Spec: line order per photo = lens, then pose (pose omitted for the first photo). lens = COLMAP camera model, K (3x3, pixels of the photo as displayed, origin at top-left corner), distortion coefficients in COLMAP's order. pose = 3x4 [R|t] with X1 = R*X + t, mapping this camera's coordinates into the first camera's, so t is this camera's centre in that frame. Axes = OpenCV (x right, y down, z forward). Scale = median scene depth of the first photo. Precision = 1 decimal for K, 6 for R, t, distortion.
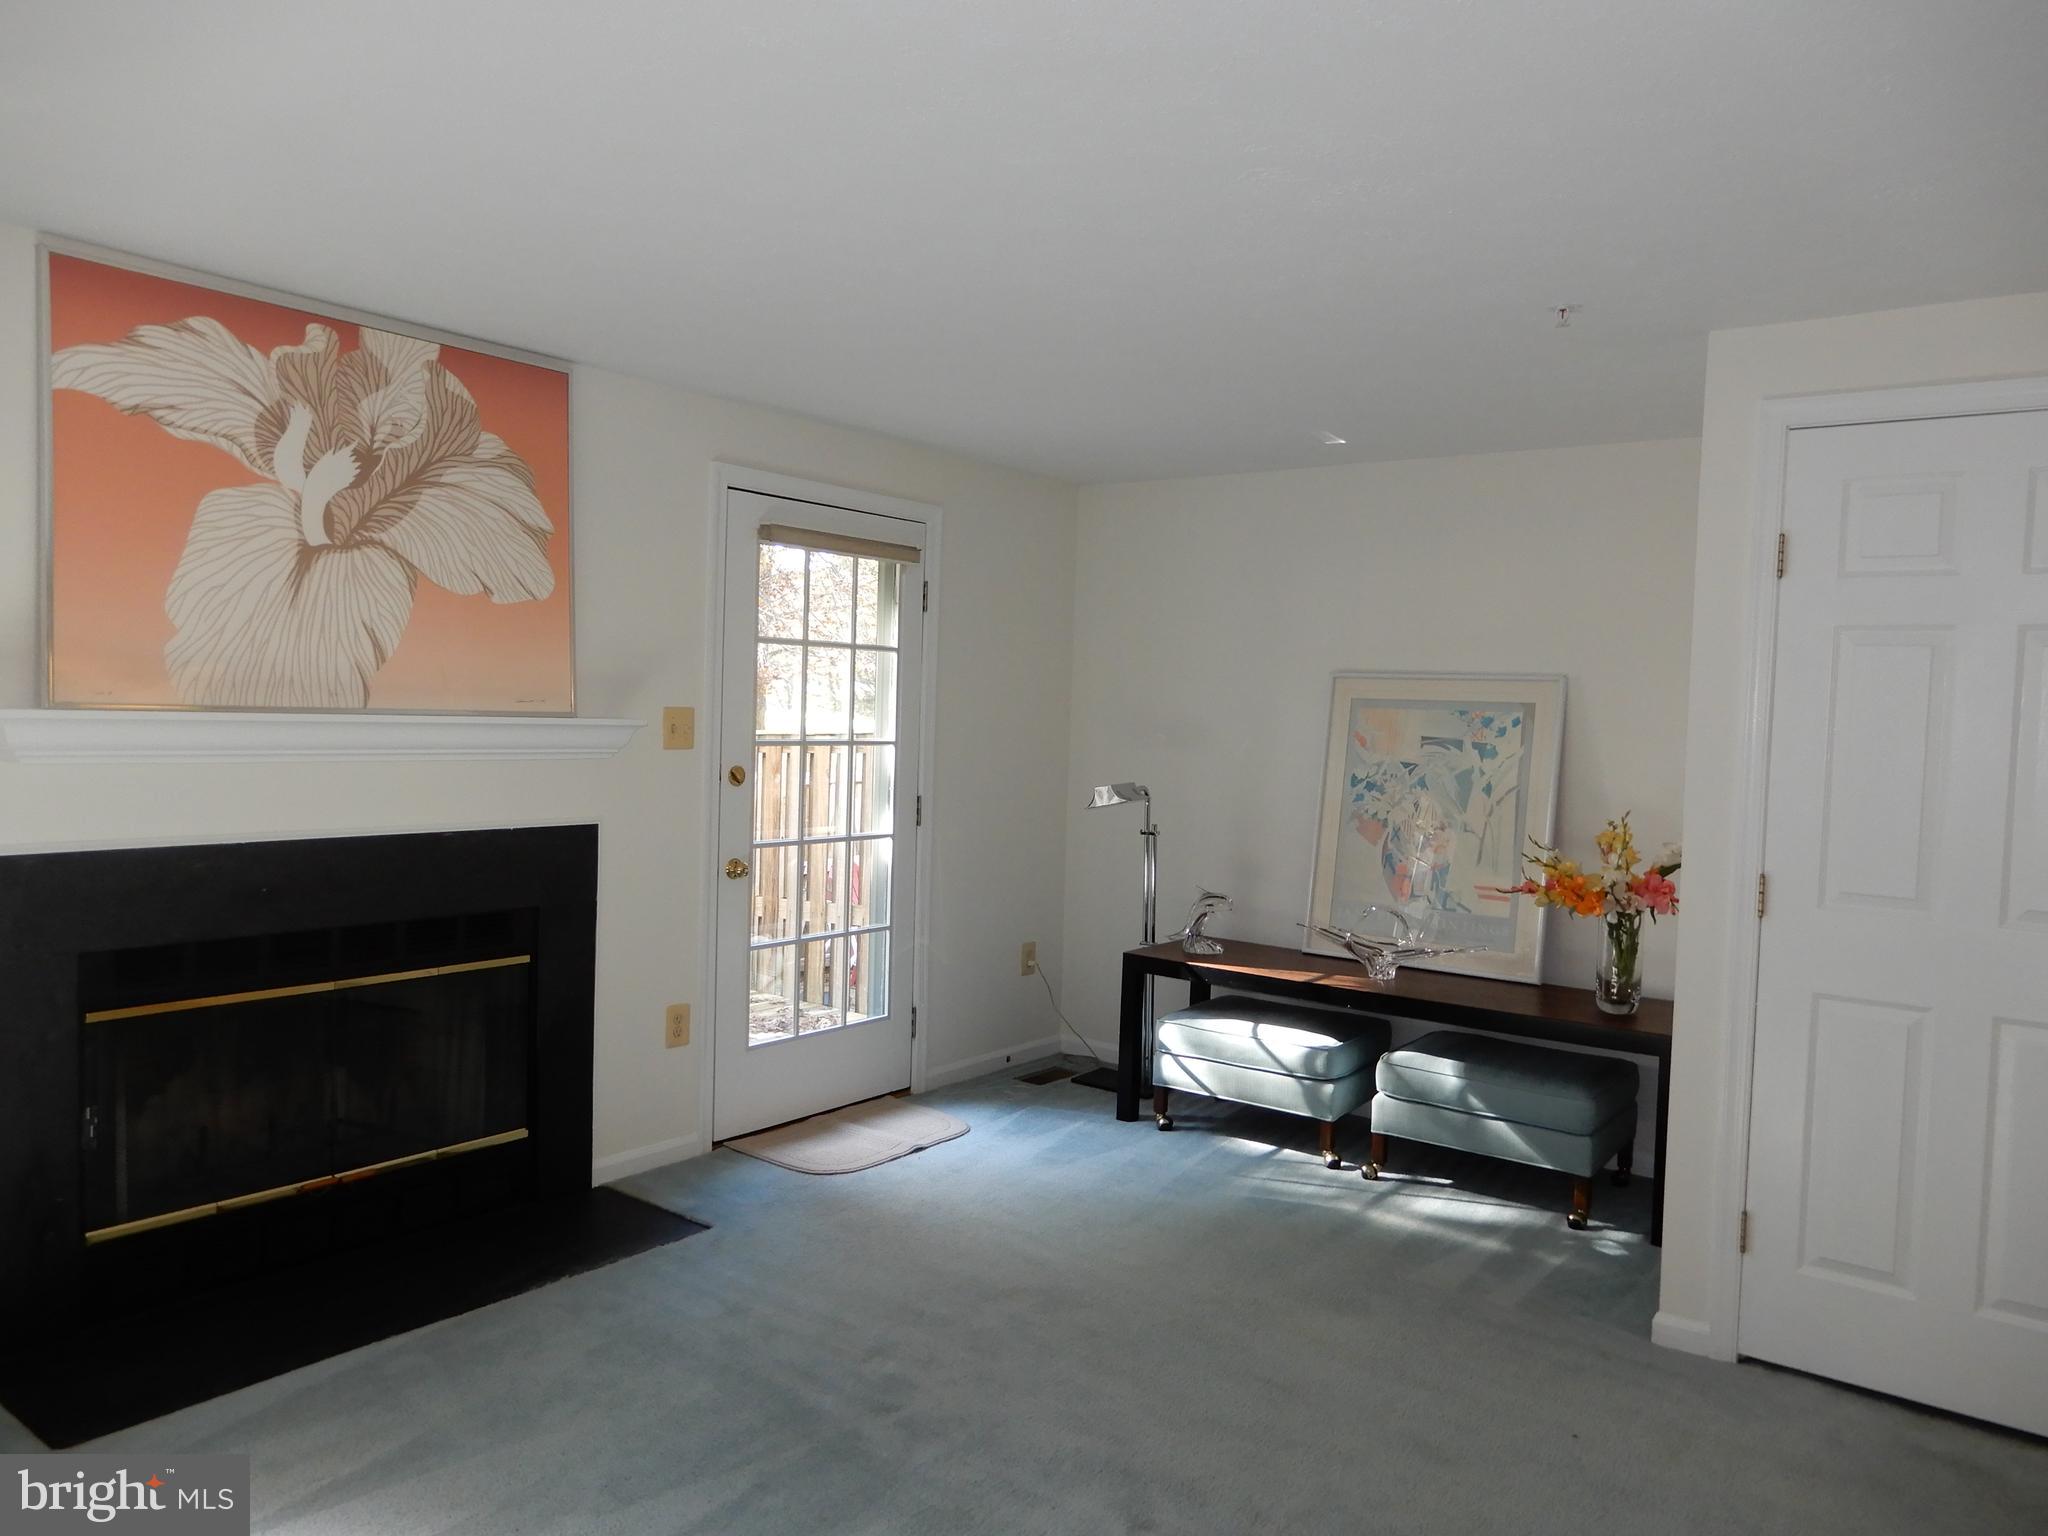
lens RADIAL K [[1454.7, 0, 1025.9], [0, 1454.7, 772.9], [0, 0, 1]] dist [-0.004722, 0.002386]
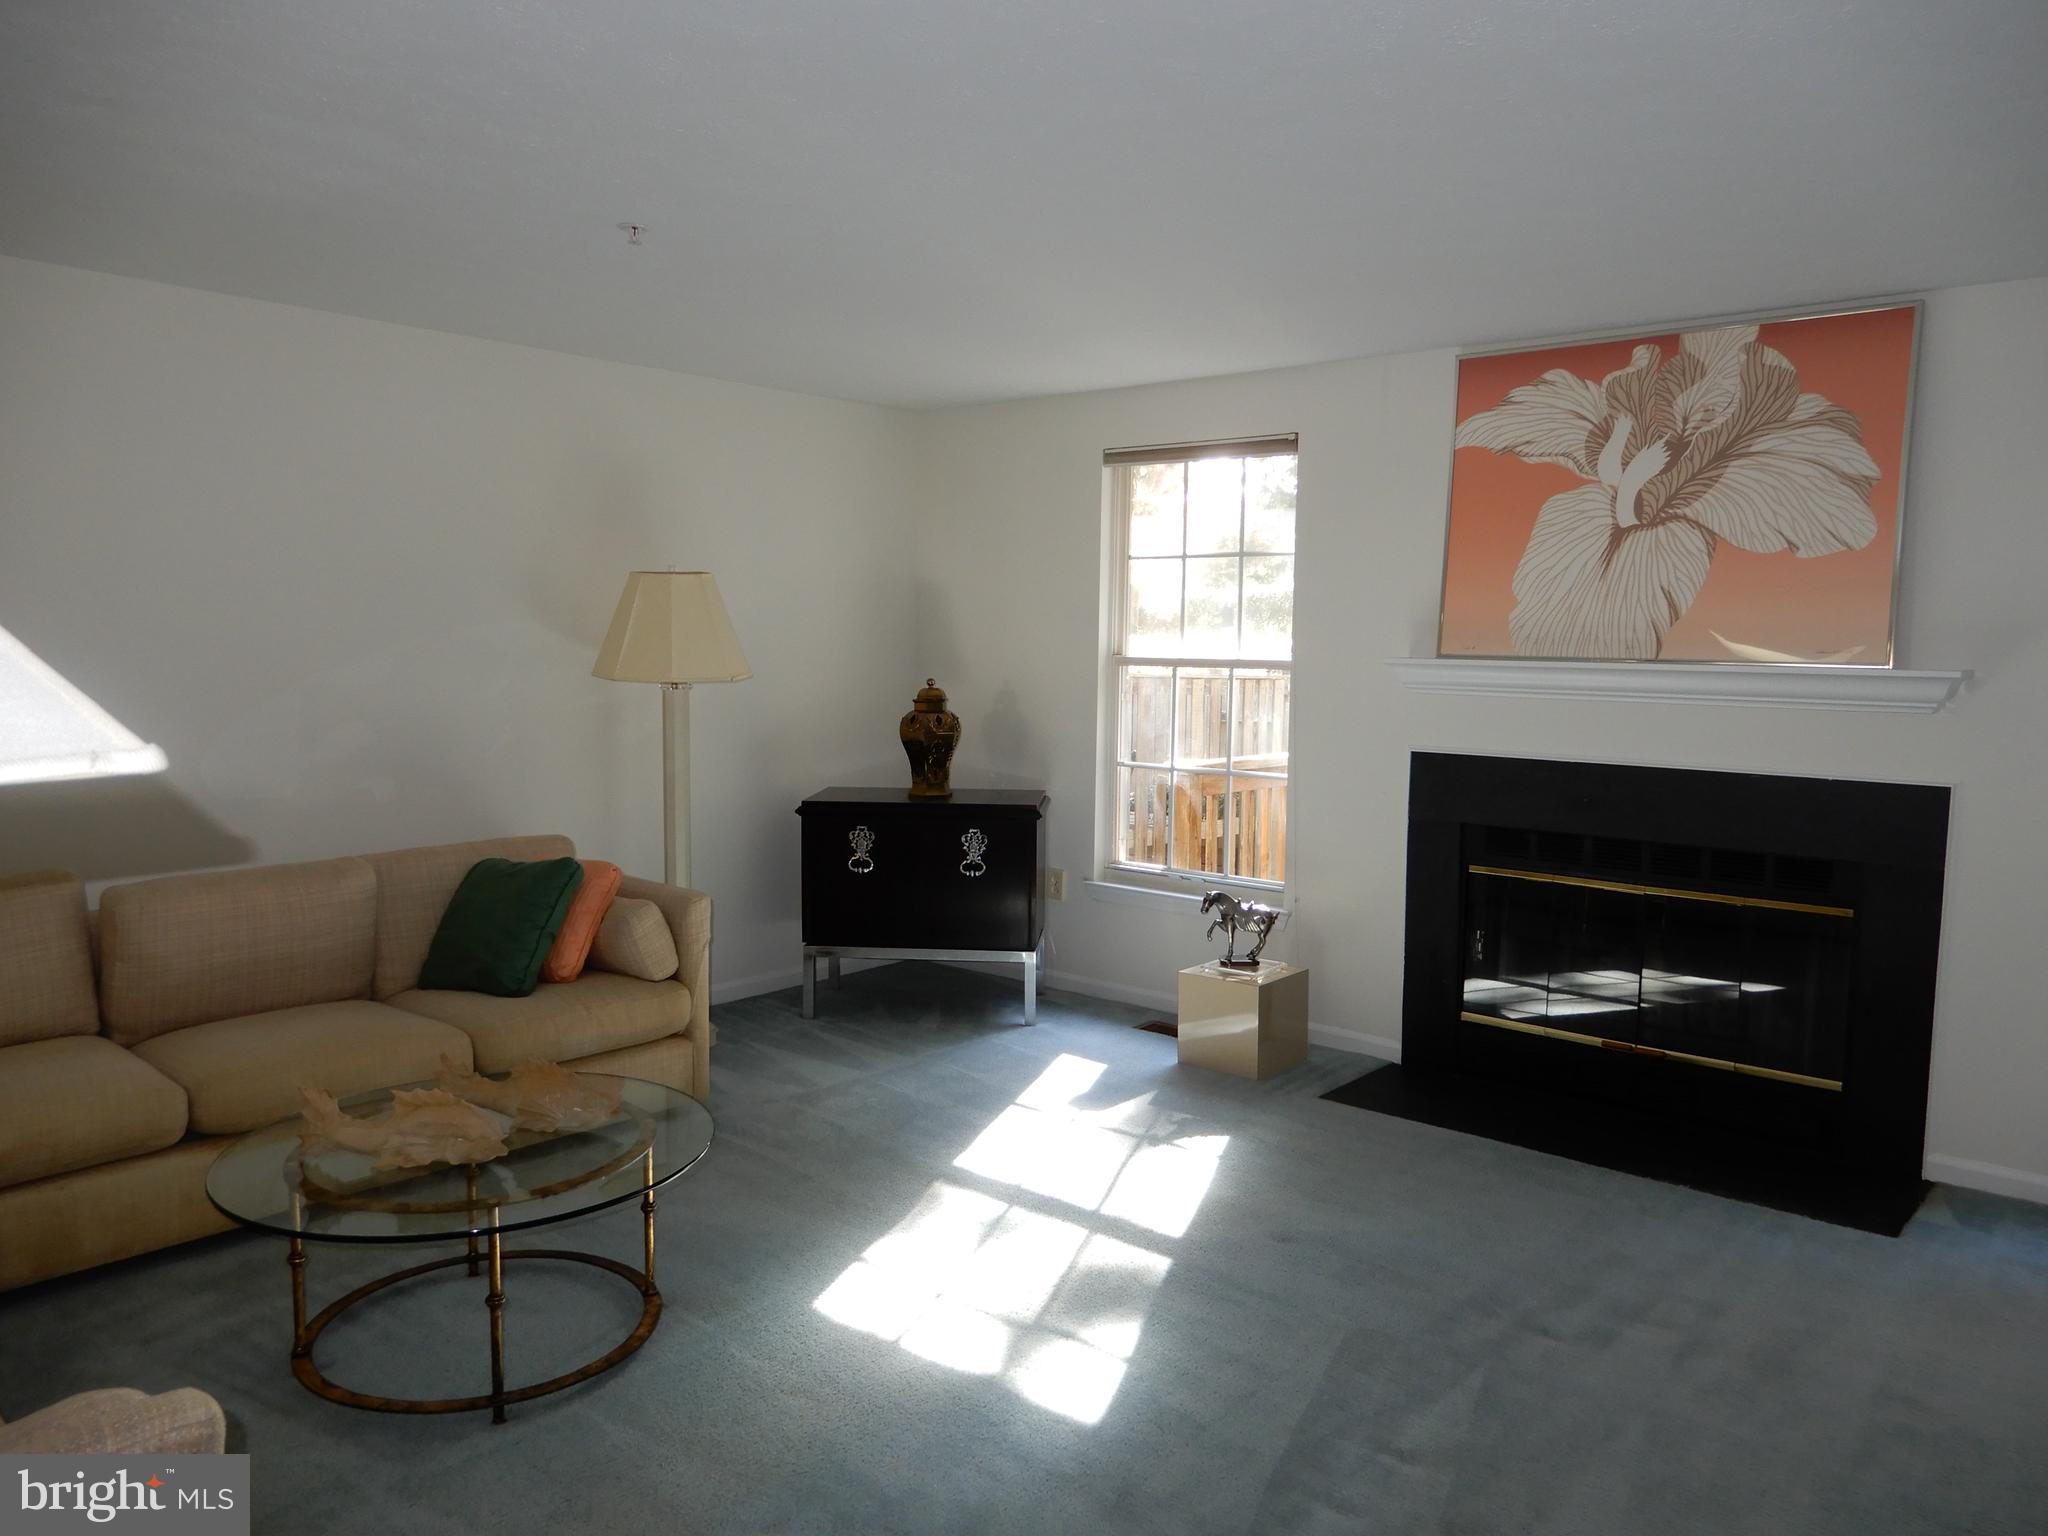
lens RADIAL K [[1454.7, 0, 1024.0], [0, 1454.7, 772.5], [0, 0, 1]] dist [-0.004722, 0.002386]
pose [[-0.060646, 0.062015, -0.996231, 0.767933], [-0.059799, 0.996050, 0.065644, 0.001024], [0.996366, 0.063555, -0.056698, 0.557462]]
